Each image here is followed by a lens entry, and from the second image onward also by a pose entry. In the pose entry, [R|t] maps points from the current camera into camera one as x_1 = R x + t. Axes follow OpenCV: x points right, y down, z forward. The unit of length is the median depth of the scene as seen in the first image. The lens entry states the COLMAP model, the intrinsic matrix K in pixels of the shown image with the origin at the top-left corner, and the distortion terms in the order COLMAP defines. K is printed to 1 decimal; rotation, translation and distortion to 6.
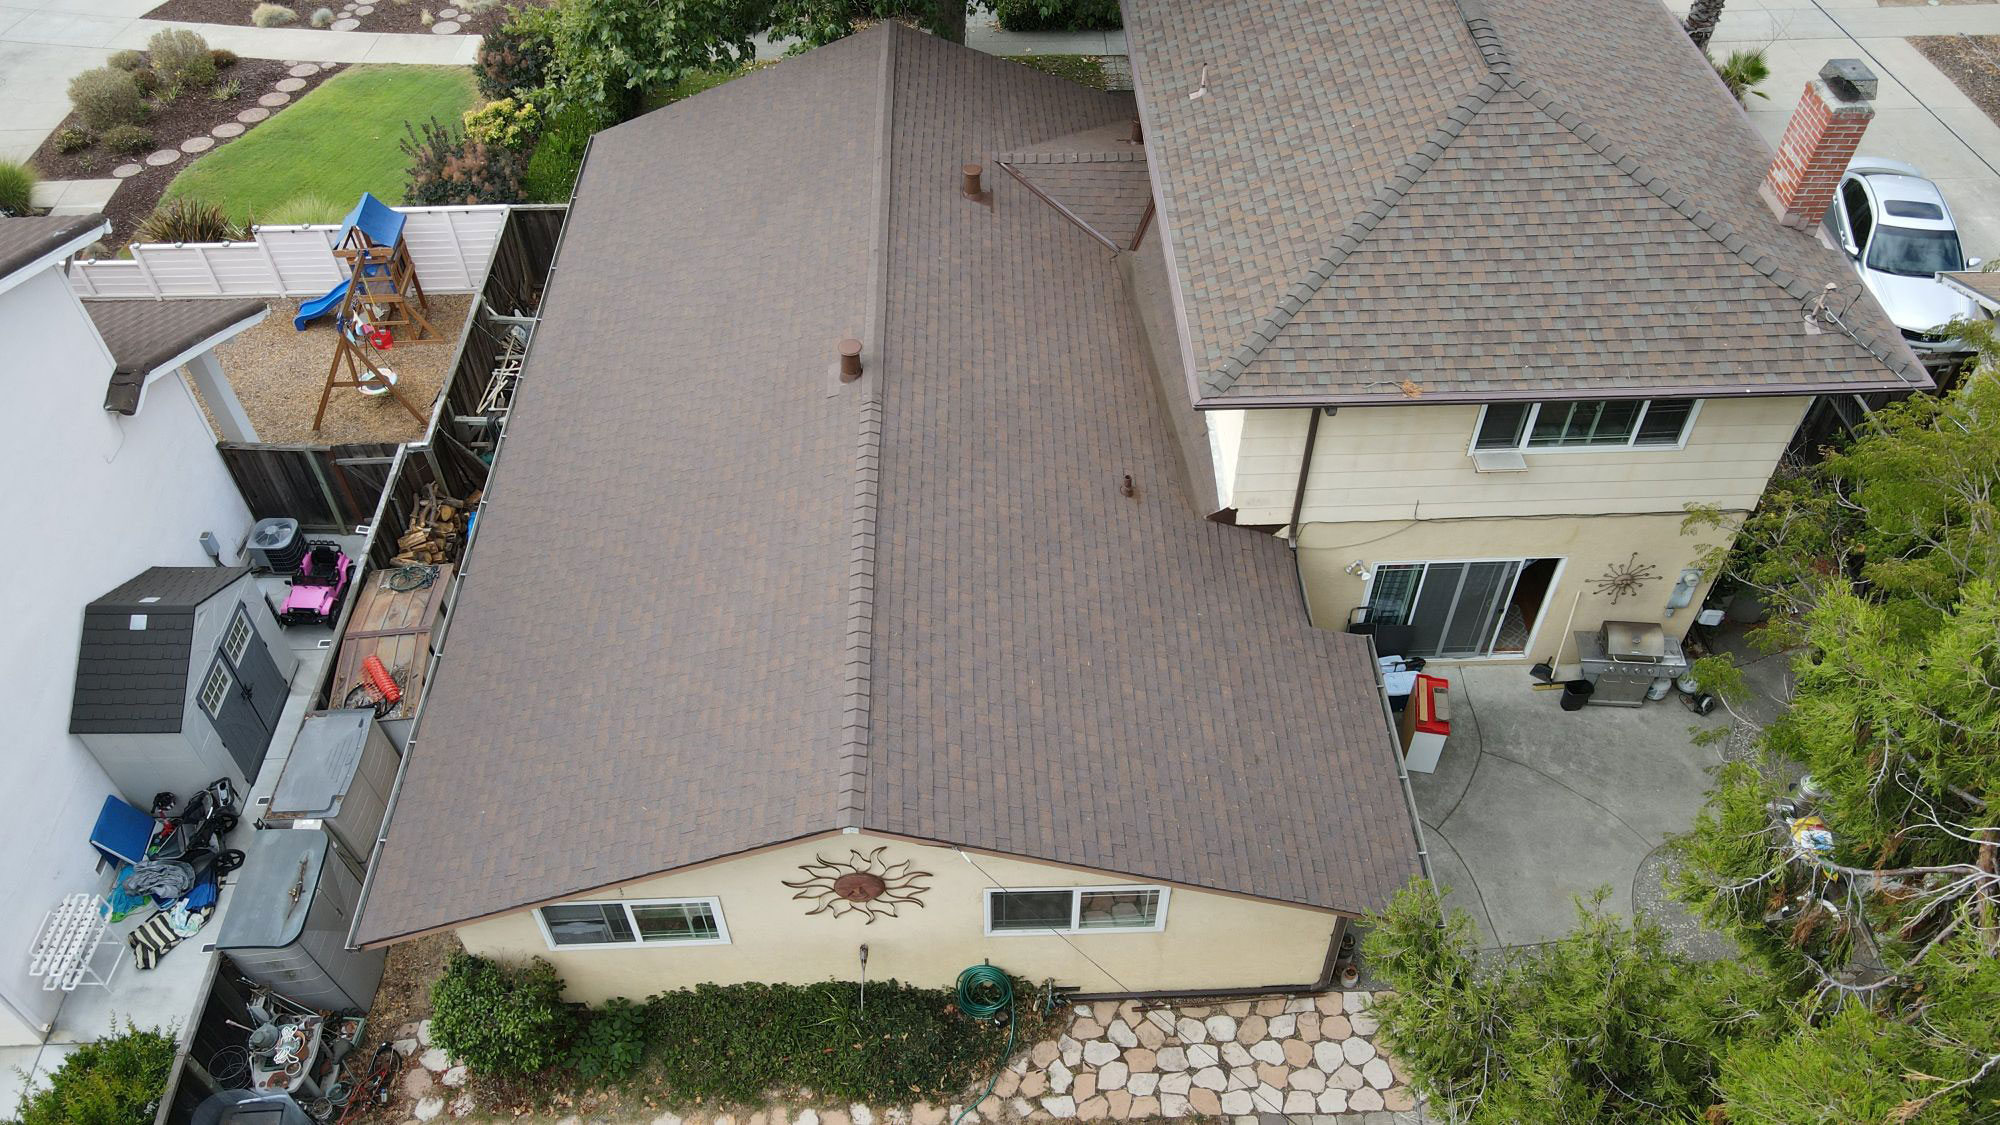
lens RADIAL K [[1472.8, 0, 999.0], [0, 1472.8, 561.6], [0, 0, 1]] dist [-0.002347, 0.024749]
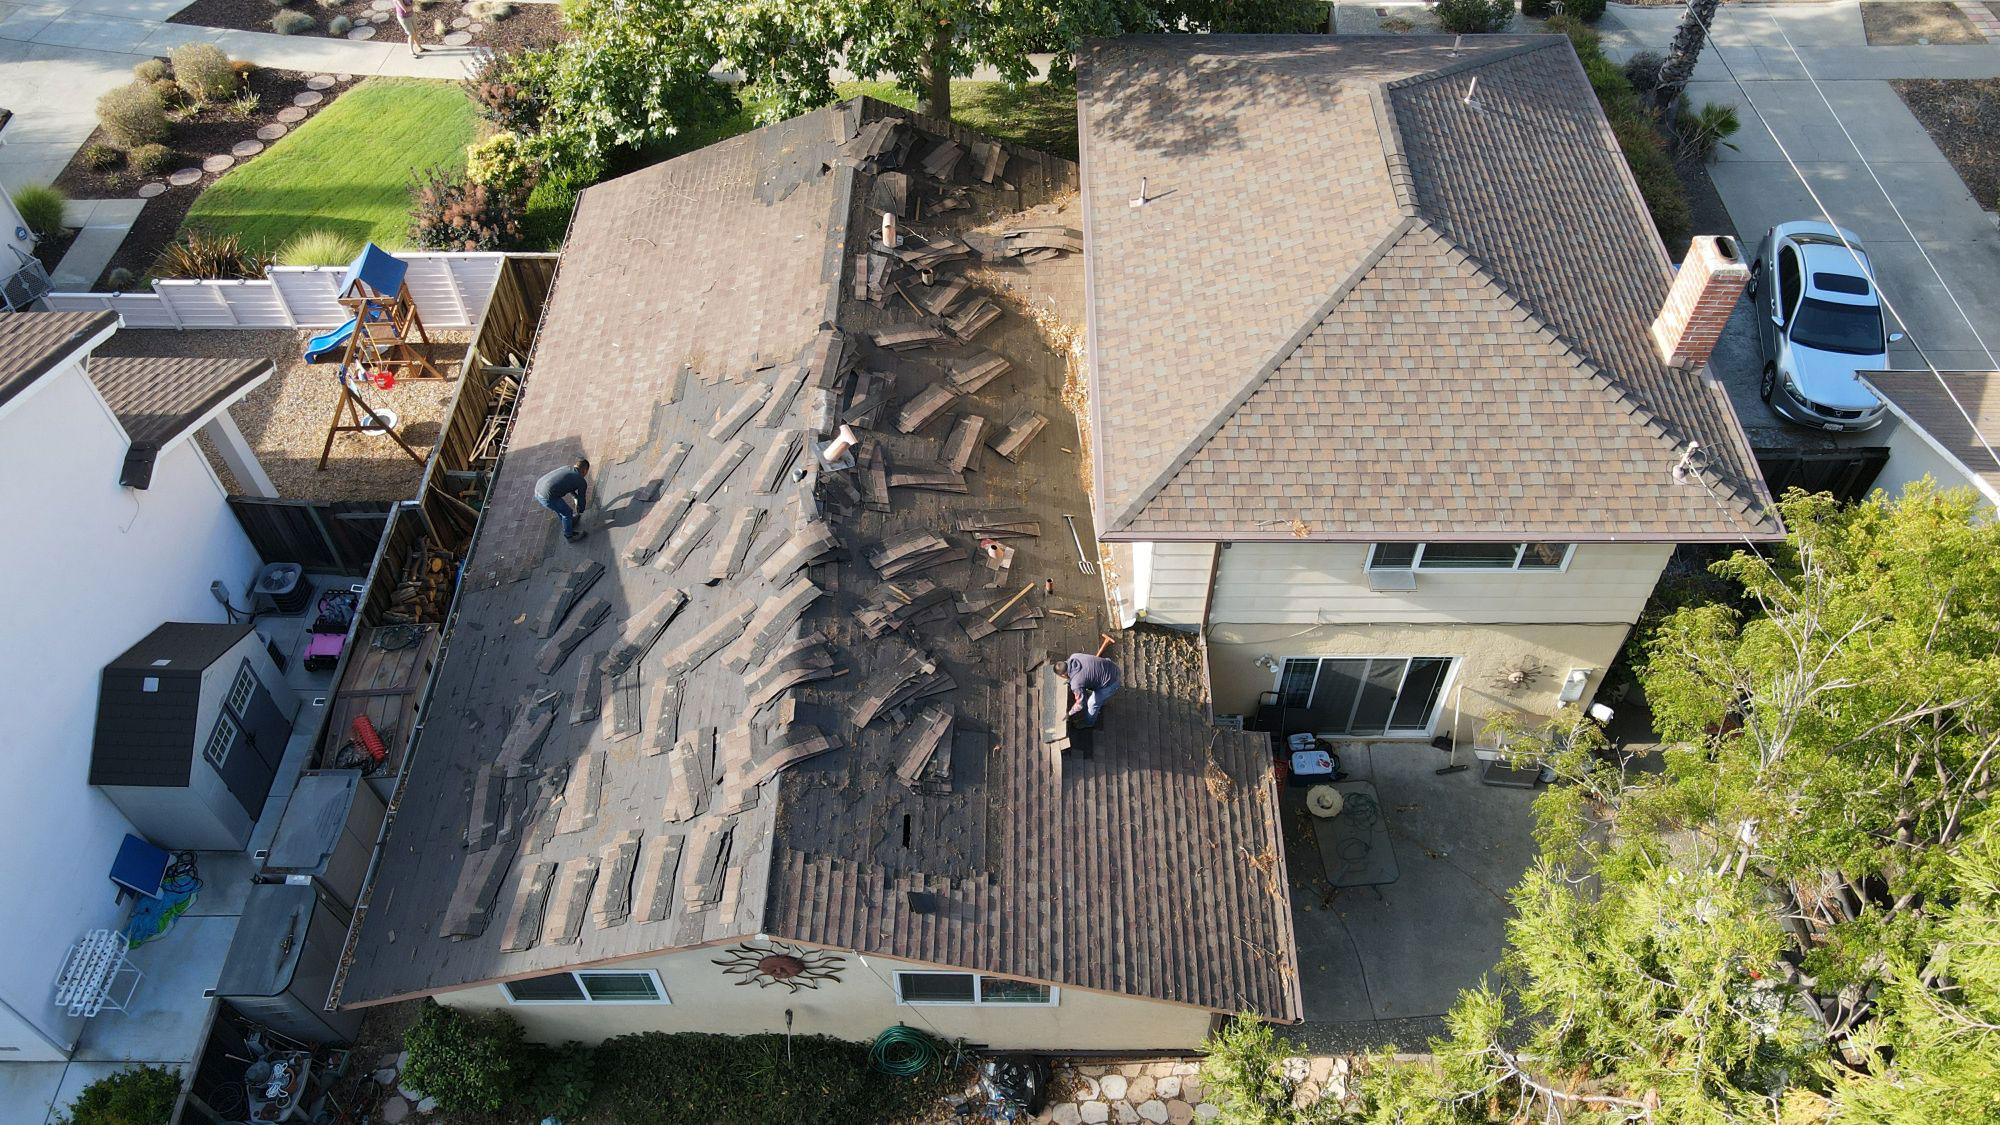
lens RADIAL K [[1472.8, 0, 1000.1], [0, 1472.8, 561.0], [0, 0, 1]] dist [-0.002347, 0.024749]
pose [[0.999276, 0.029355, -0.024207, 0.076845], [-0.027819, 0.997718, 0.061515, -0.137207], [0.025957, -0.060797, 0.997813, -0.081257]]
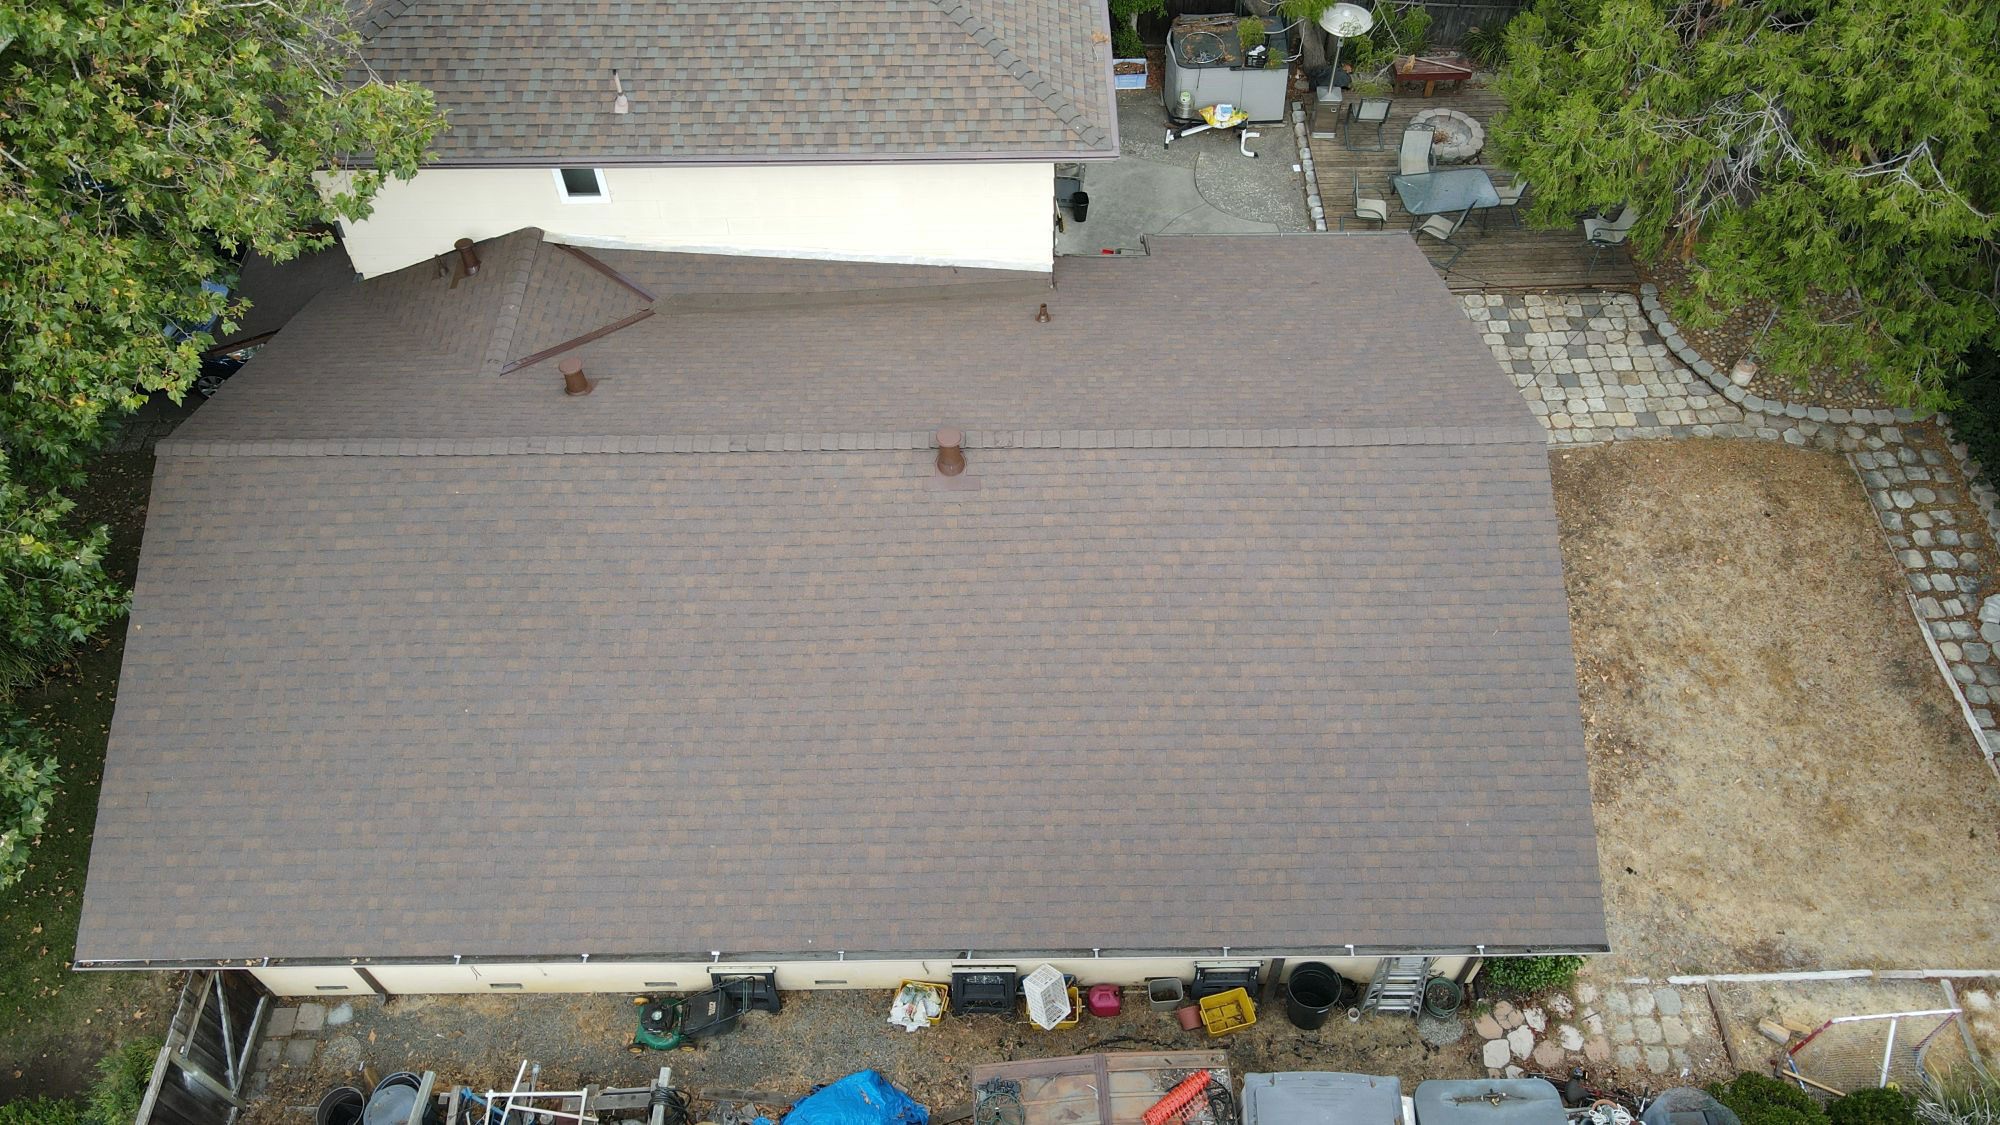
lens RADIAL K [[1472.8, 0, 1005.9], [0, 1472.8, 558.7], [0, 0, 1]] dist [-0.002347, 0.024749]
pose [[0.021077, -0.792984, 0.608878, -0.697797], [0.737480, 0.423531, 0.526065, -0.554711], [-0.675040, 0.437948, 0.593736, 0.471230]]
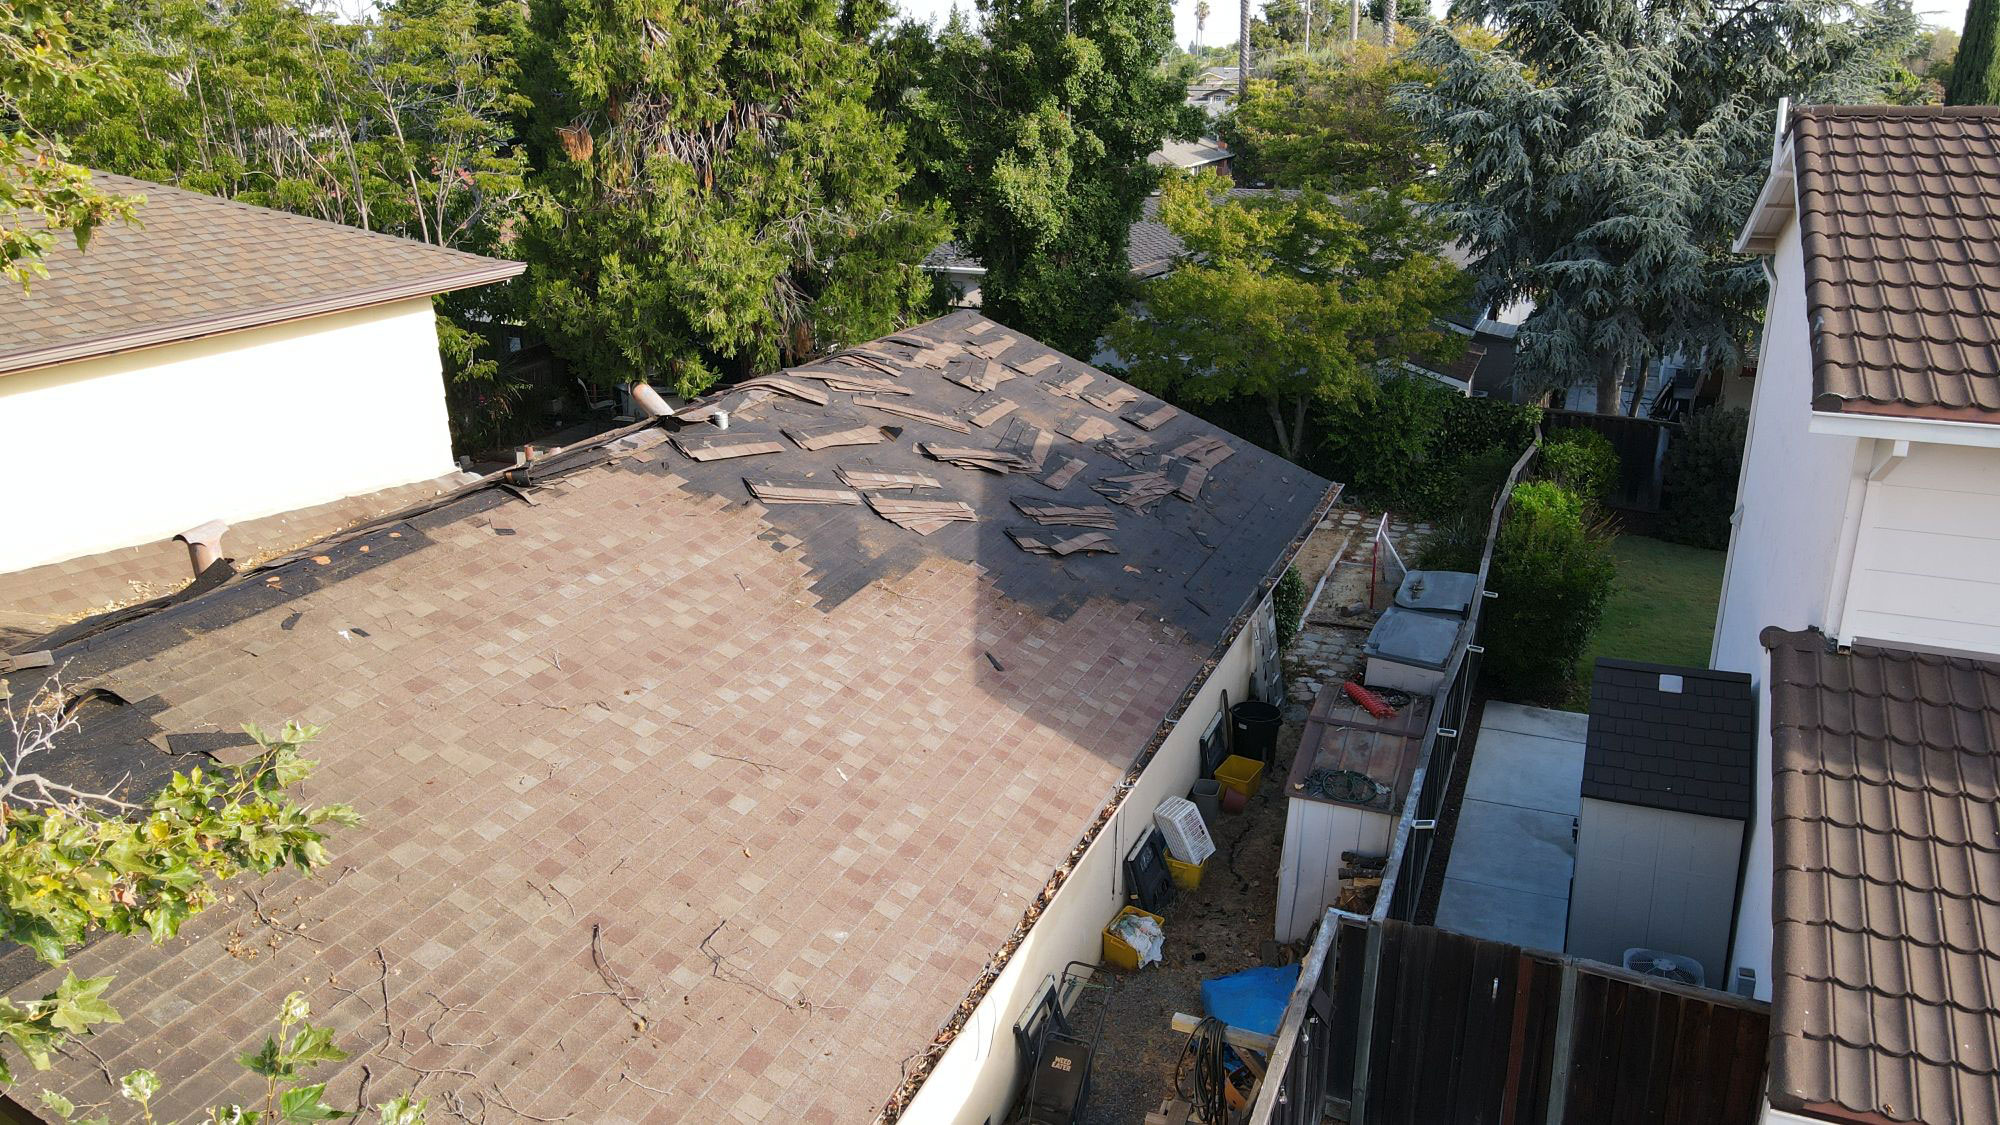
lens RADIAL K [[1472.8, 0, 1004.9], [0, 1472.8, 559.5], [0, 0, 1]] dist [-0.002347, 0.024749]
pose [[-0.914554, -0.121518, 0.385778, -0.558022], [0.301718, 0.430244, 0.850797, -0.729518], [-0.269366, 0.894496, -0.356817, 1.315906]]
